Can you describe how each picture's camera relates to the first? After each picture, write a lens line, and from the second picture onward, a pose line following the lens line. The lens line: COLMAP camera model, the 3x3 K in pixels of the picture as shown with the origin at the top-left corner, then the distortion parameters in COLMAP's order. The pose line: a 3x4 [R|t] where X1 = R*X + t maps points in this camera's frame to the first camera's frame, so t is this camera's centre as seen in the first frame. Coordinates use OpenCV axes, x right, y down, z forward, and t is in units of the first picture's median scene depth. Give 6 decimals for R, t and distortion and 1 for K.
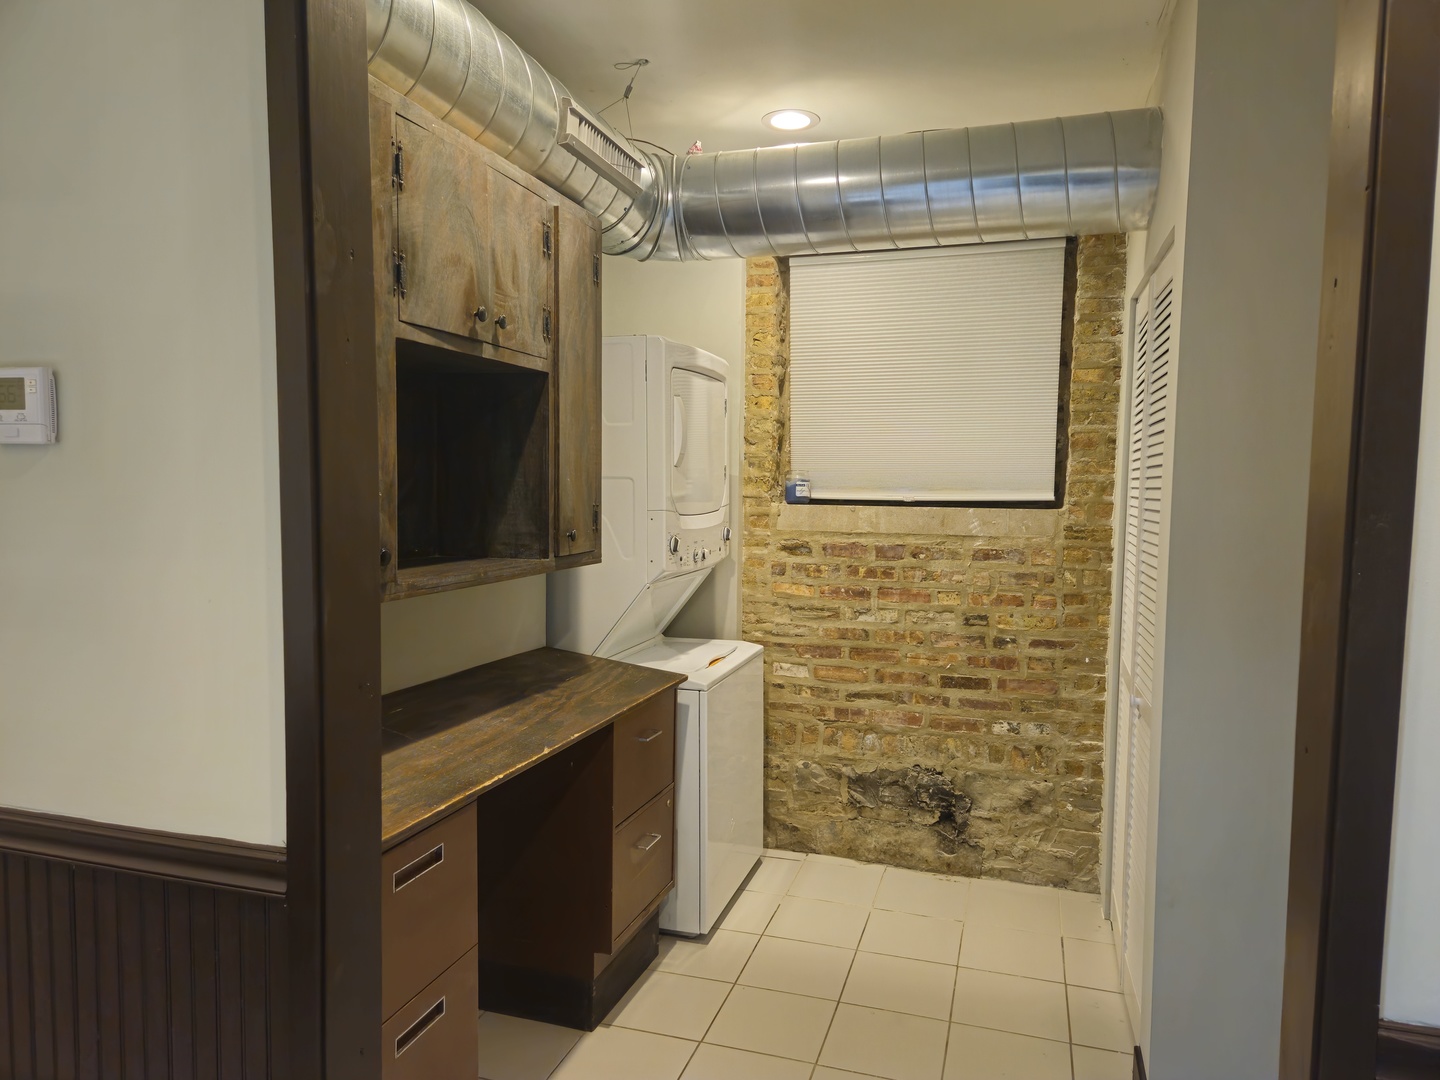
lens RADIAL K [[953.4, 0, 721.9], [0, 953.4, 551.7], [0, 0, 1]] dist [0.074266, -0.060961]
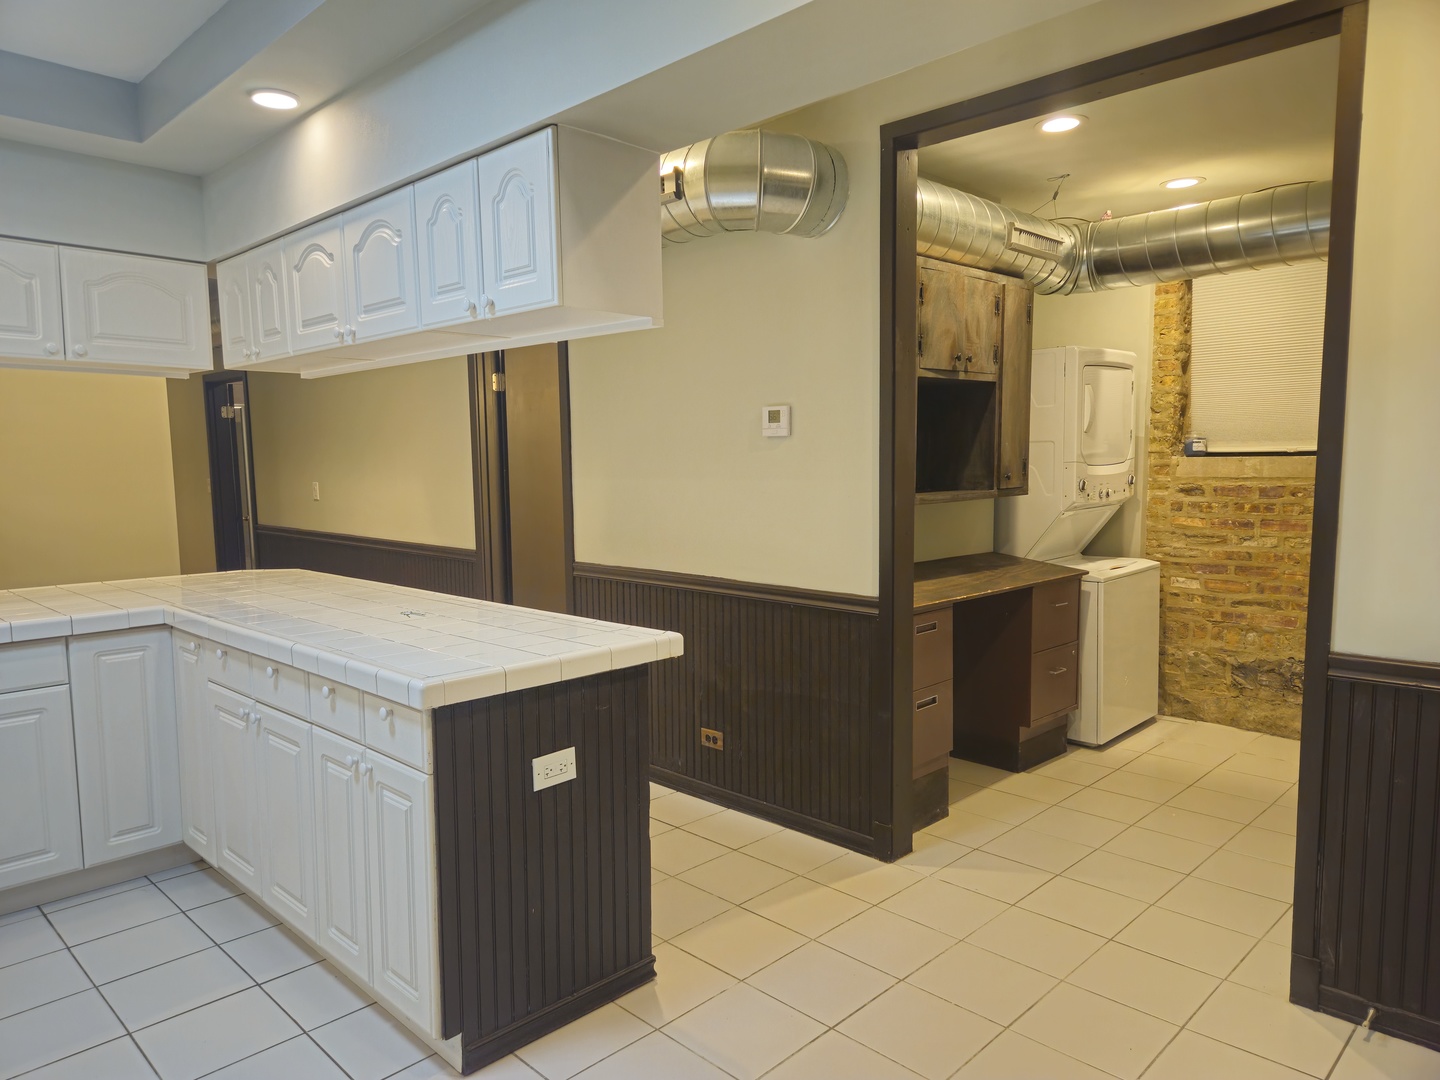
lens RADIAL K [[953.4, 0, 711.1], [0, 953.4, 553.0], [0, 0, 1]] dist [0.074266, -0.060961]
pose [[0.887087, 0.023363, -0.461011, 0.131778], [-0.007785, 0.999333, 0.035664, 0.049810], [0.461537, -0.028049, 0.886678, -0.609404]]
